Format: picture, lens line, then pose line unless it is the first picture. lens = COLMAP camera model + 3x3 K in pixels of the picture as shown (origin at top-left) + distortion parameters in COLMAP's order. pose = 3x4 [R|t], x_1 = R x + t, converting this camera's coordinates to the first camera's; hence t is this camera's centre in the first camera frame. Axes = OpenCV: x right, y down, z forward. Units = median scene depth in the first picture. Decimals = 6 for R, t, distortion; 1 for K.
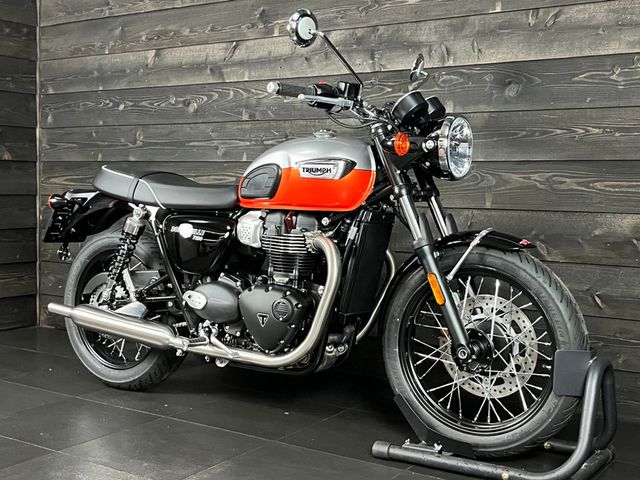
lens RADIAL K [[913.4, 0, 317.2], [0, 913.4, 242.0], [0, 0, 1]] dist [-0.022224, 0.000000]
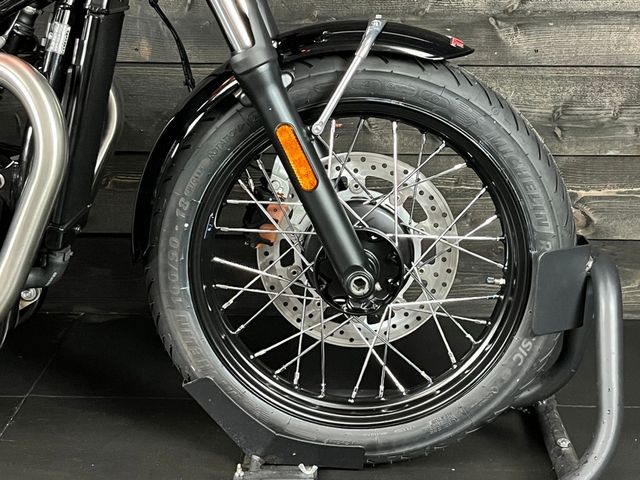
lens RADIAL K [[1069.8, 0, 319.5], [0, 1069.8, 243.3], [0, 0, 1]] dist [0.024865, 0.000000]
pose [[0.842868, -0.162612, 0.512962, -0.141071], [0.047148, 0.971900, 0.230626, -0.029934], [-0.536050, -0.170202, 0.826850, 0.530637]]
